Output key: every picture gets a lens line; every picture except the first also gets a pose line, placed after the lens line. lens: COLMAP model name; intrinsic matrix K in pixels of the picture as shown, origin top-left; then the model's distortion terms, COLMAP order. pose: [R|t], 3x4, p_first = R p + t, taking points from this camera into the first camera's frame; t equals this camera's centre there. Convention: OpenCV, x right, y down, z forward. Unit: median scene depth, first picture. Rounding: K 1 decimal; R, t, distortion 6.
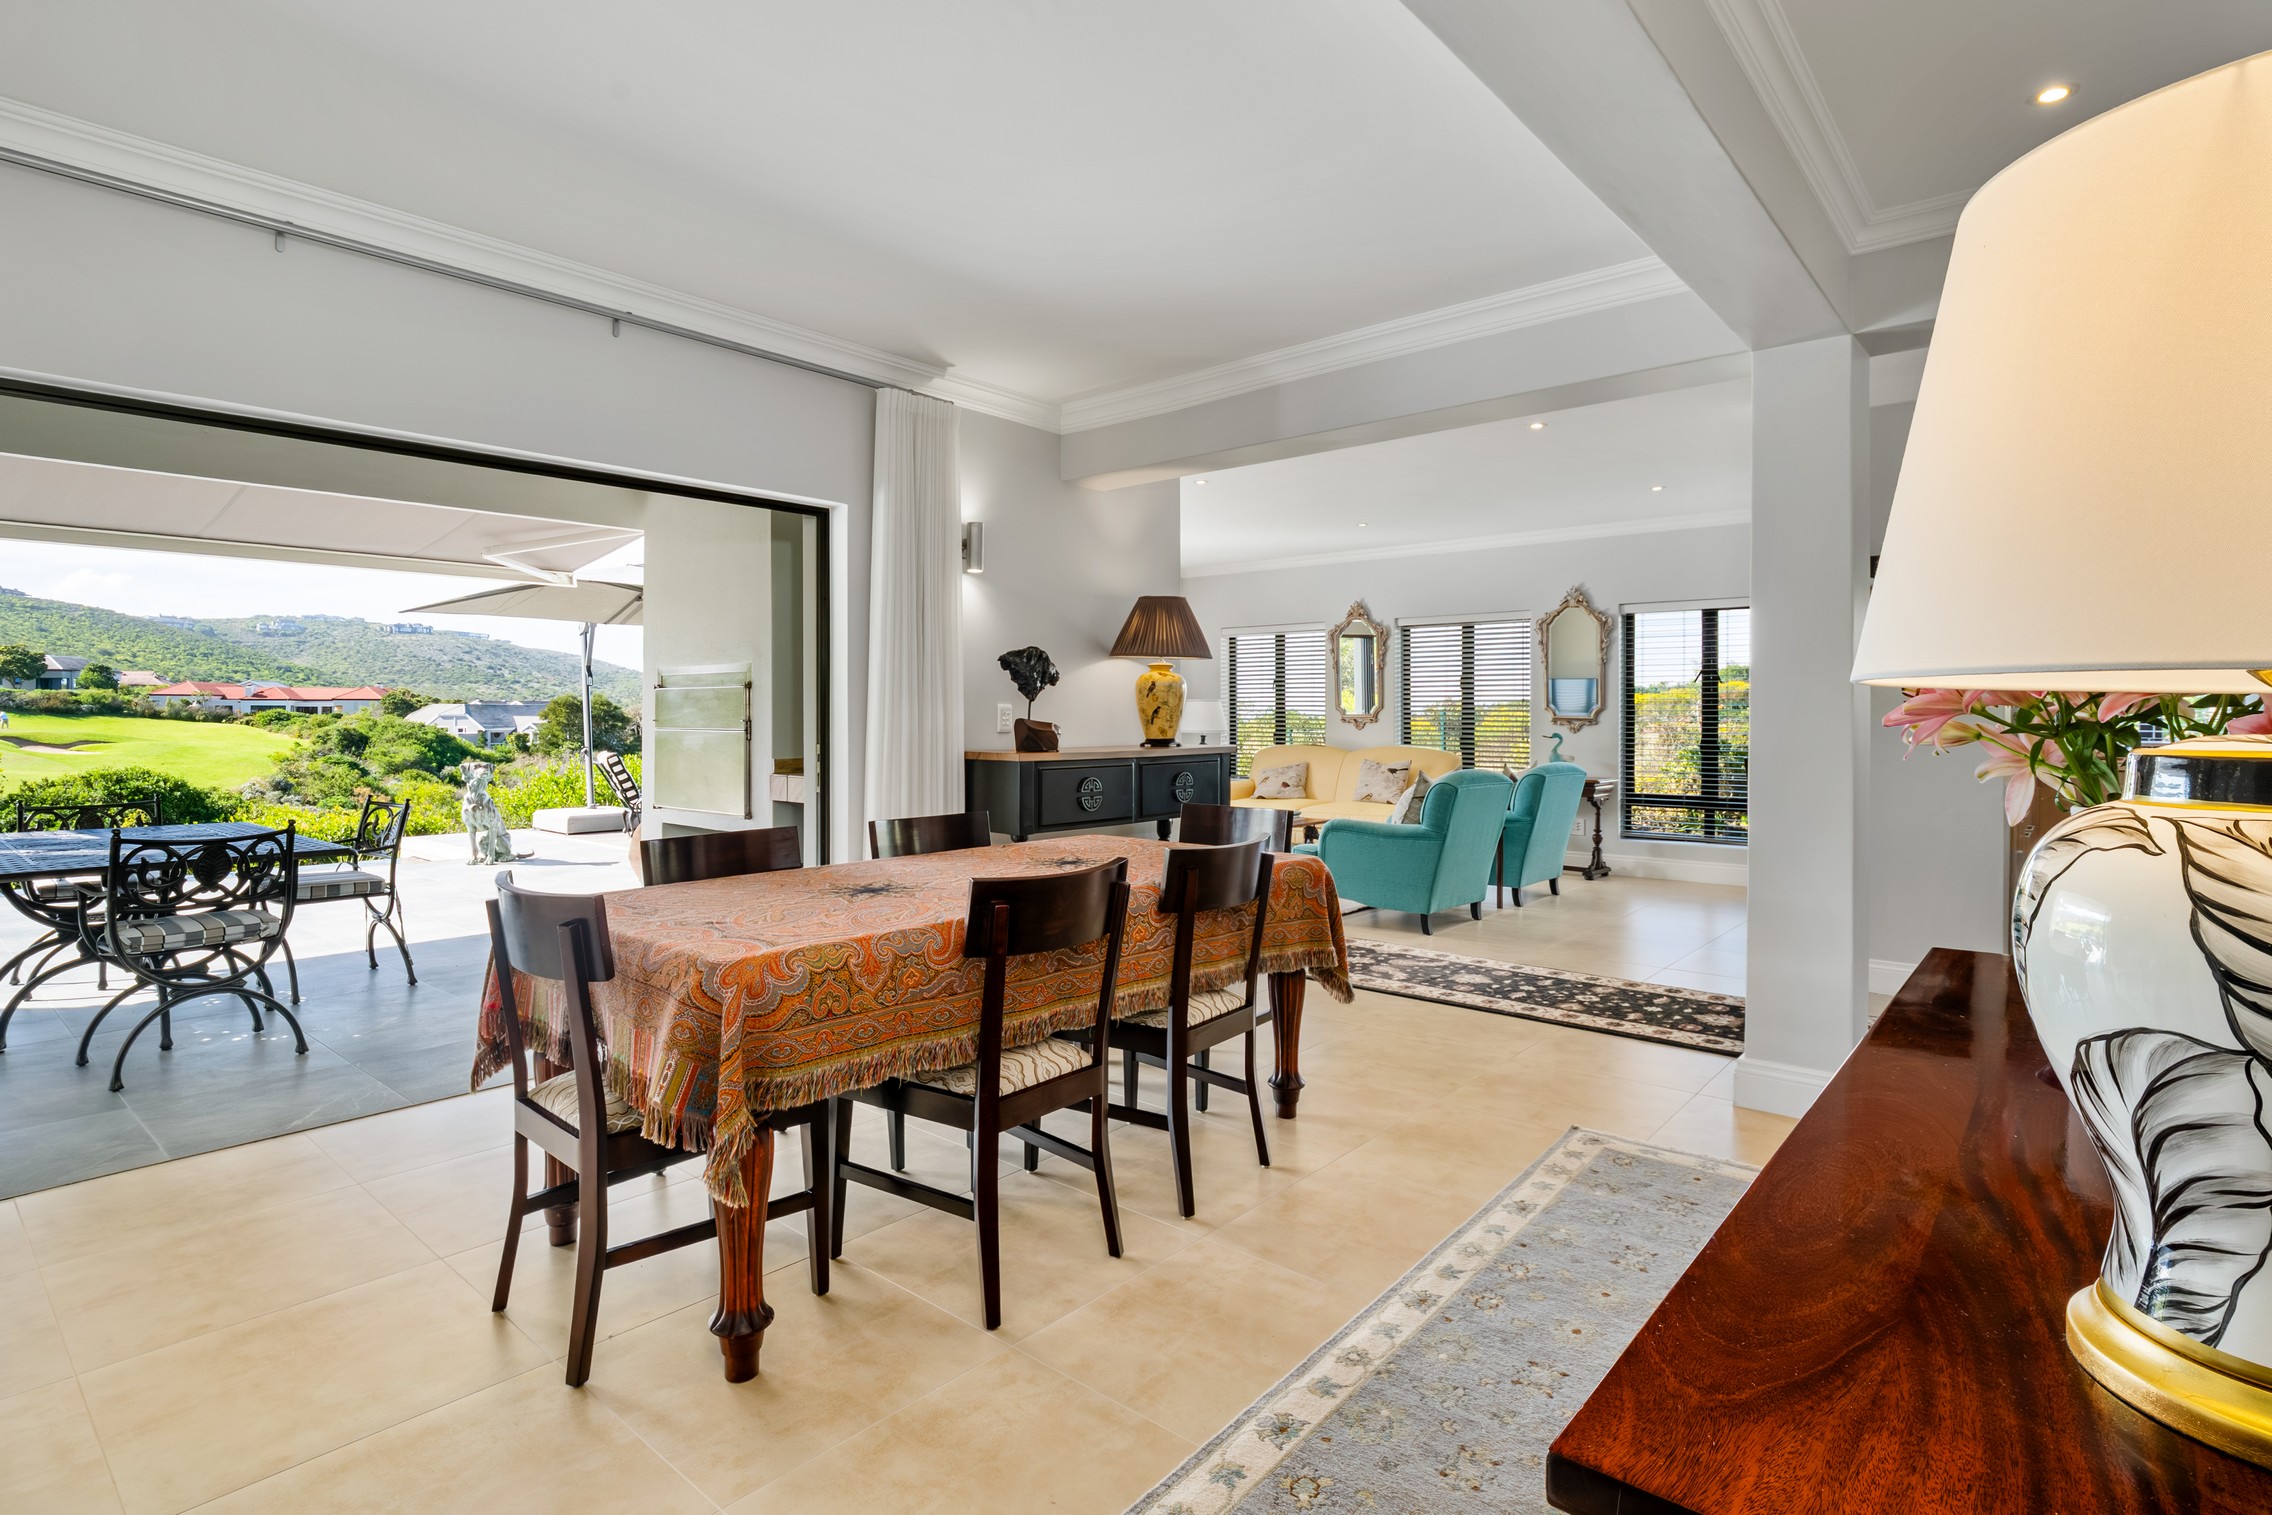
lens RADIAL K [[1123.0, 0, 1146.2], [0, 1123.0, 717.8], [0, 0, 1]] dist [-0.021410, 0.002271]
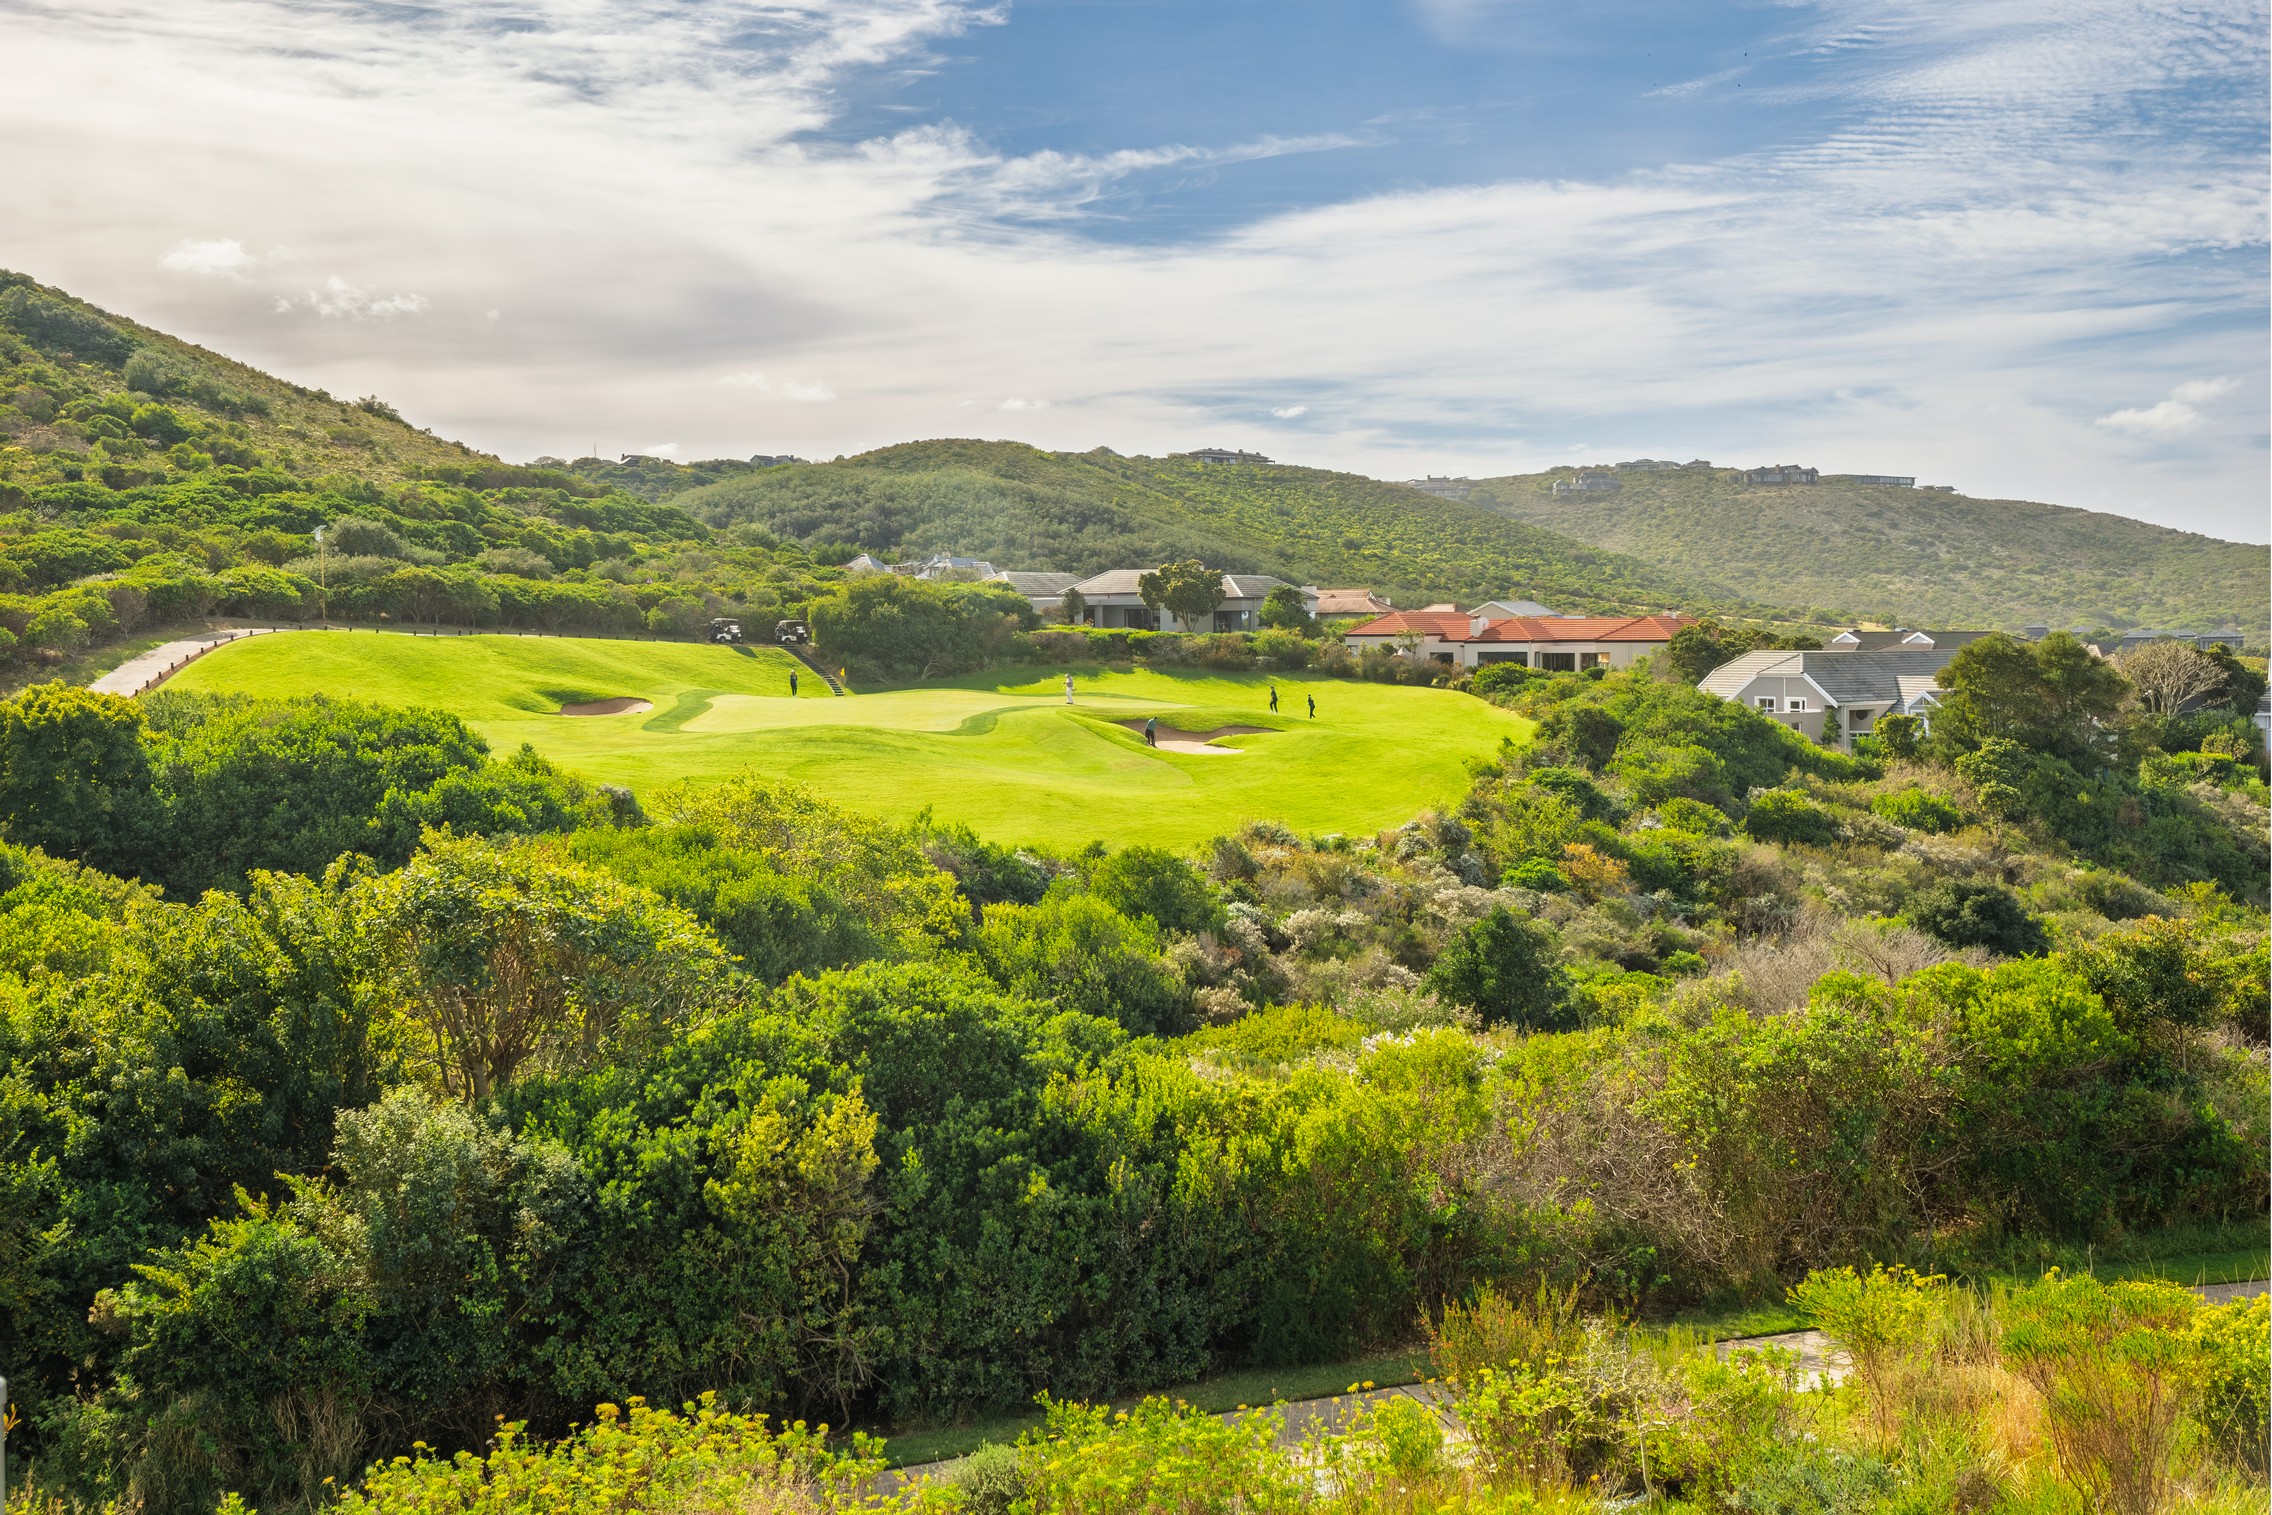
lens RADIAL K [[2314.3, 0, 1138.9], [0, 2314.3, 719.5], [0, 0, 1]] dist [0.036305, 0.000000]
pose [[0.654847, 0.020890, -0.755473, -0.017406], [0.008469, 0.999352, 0.034974, -0.026746], [0.755714, -0.029300, 0.654246, 0.105187]]
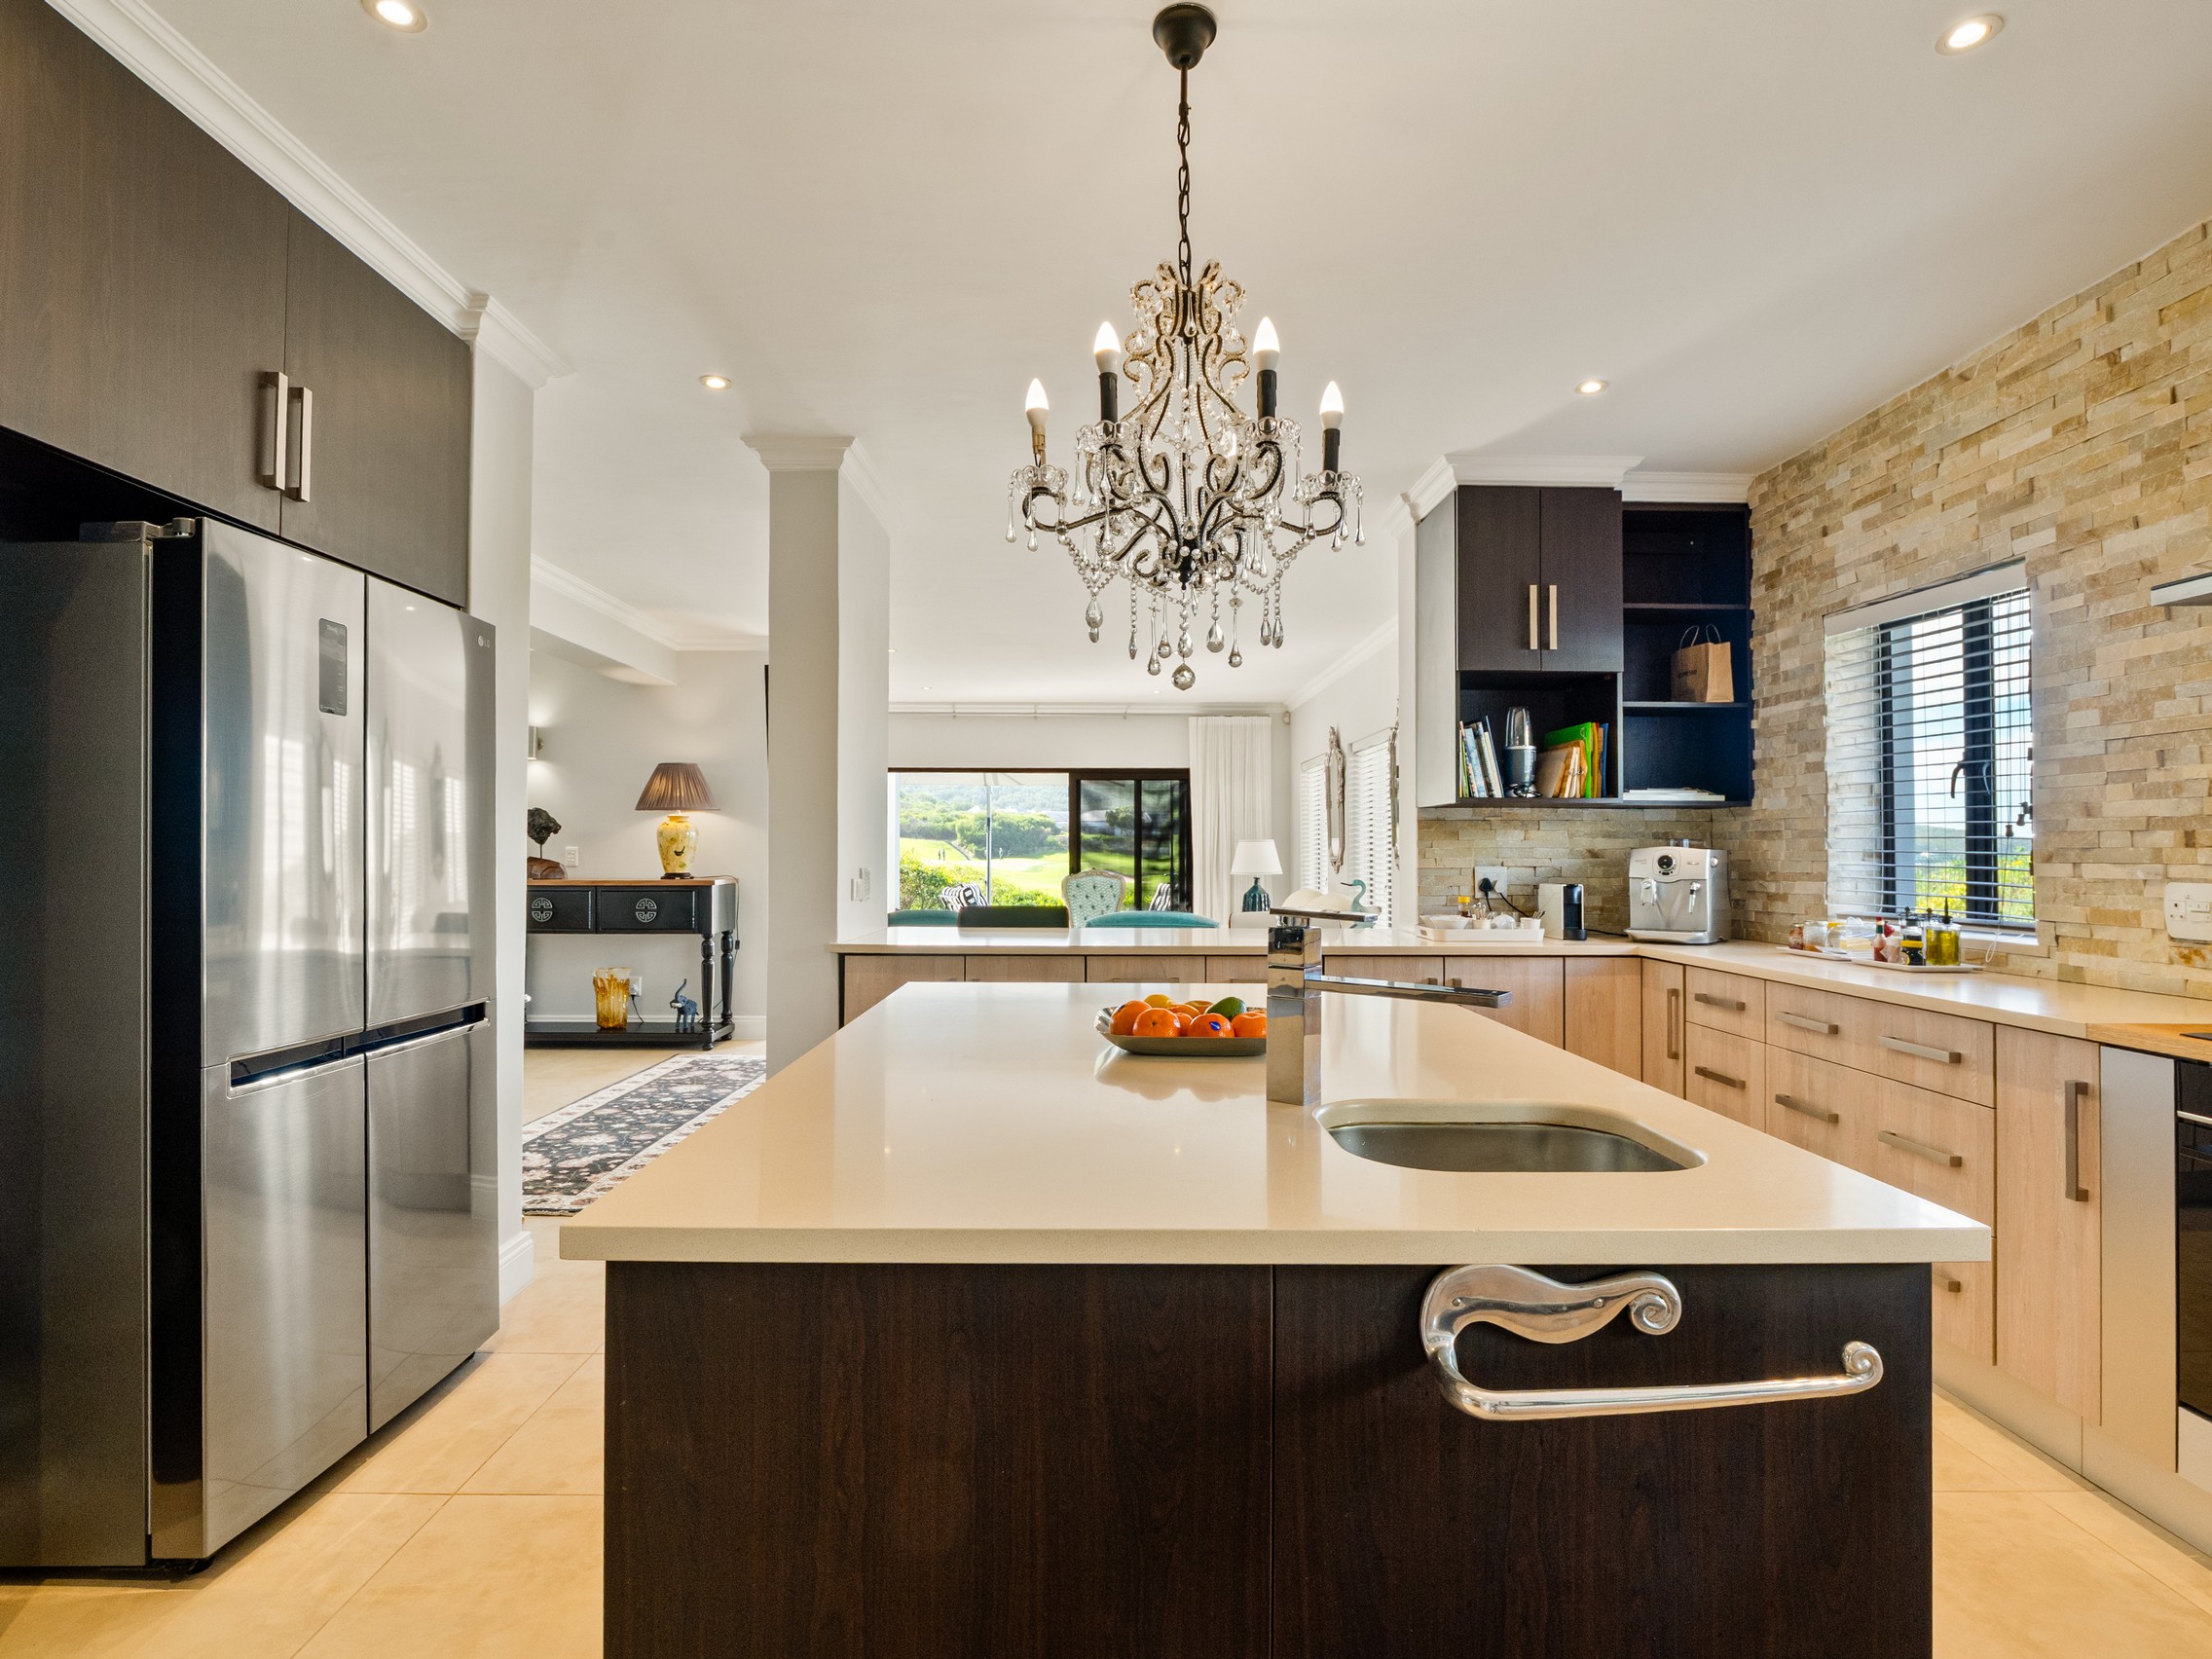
lens RADIAL K [[1088.0, 0, 1093.8], [0, 1088.0, 834.8], [0, 0, 1]] dist [-0.010256, -0.003331]
pose [[0.650082, -0.010982, -0.759785, 0.065188], [-0.005650, 0.999798, -0.019285, -0.000171], [0.759843, 0.016829, 0.649888, 0.028470]]
